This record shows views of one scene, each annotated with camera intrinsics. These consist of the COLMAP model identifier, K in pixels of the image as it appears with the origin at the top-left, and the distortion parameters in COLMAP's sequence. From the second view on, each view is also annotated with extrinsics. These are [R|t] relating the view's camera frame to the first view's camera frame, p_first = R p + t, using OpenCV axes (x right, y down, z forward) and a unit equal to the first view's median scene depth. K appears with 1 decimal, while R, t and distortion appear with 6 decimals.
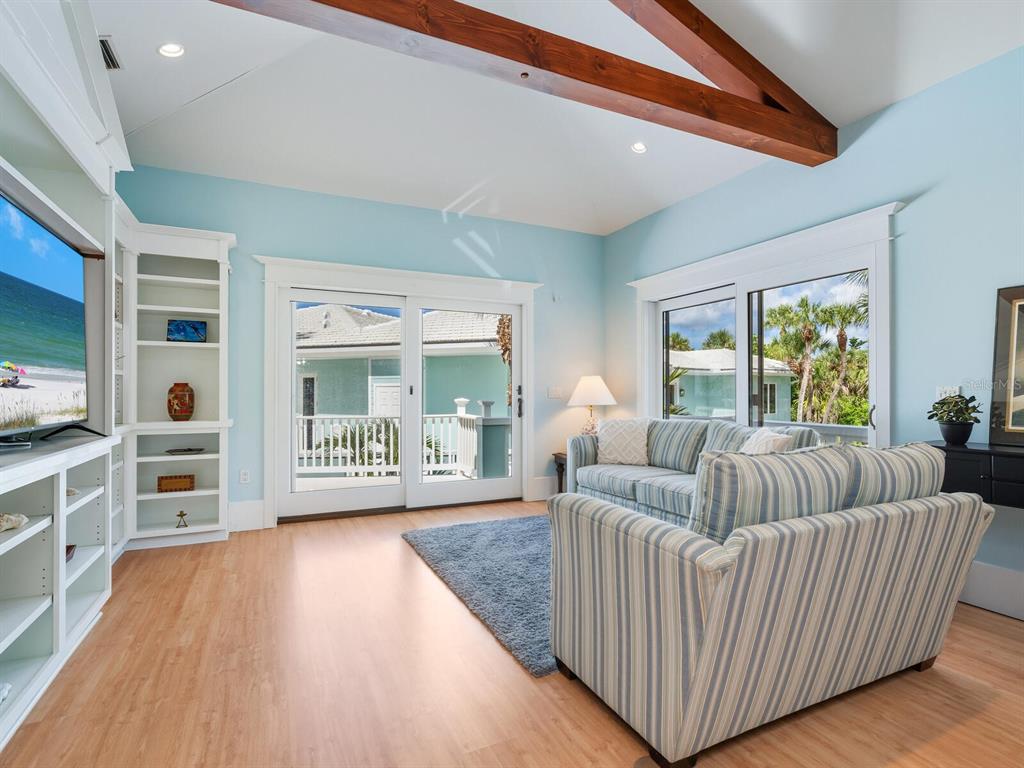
lens RADIAL K [[524.6, 0, 509.5], [0, 524.6, 390.2], [0, 0, 1]] dist [-0.004153, -0.000369]
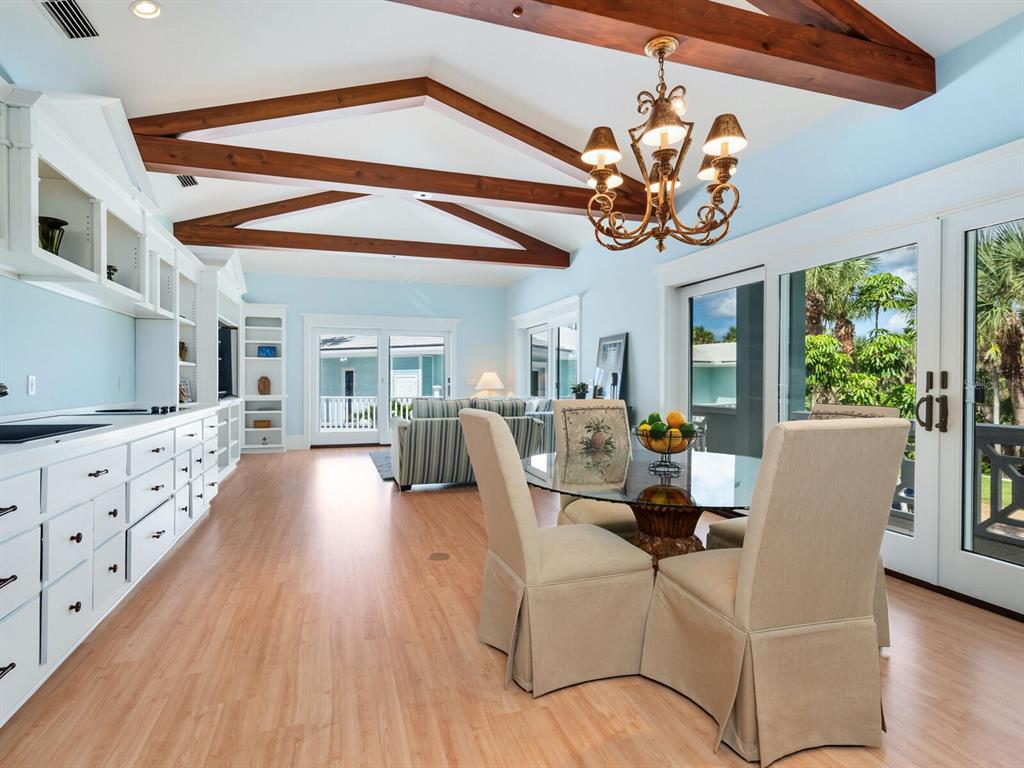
lens RADIAL K [[532.0, 0, 508.7], [0, 532.0, 383.5], [0, 0, 1]] dist [0.004395, 0.000528]
pose [[0.992907, 0.004938, -0.118795, 0.530782], [-0.004136, 0.999967, 0.006997, -0.004557], [0.118825, -0.006456, 0.992894, -0.888879]]
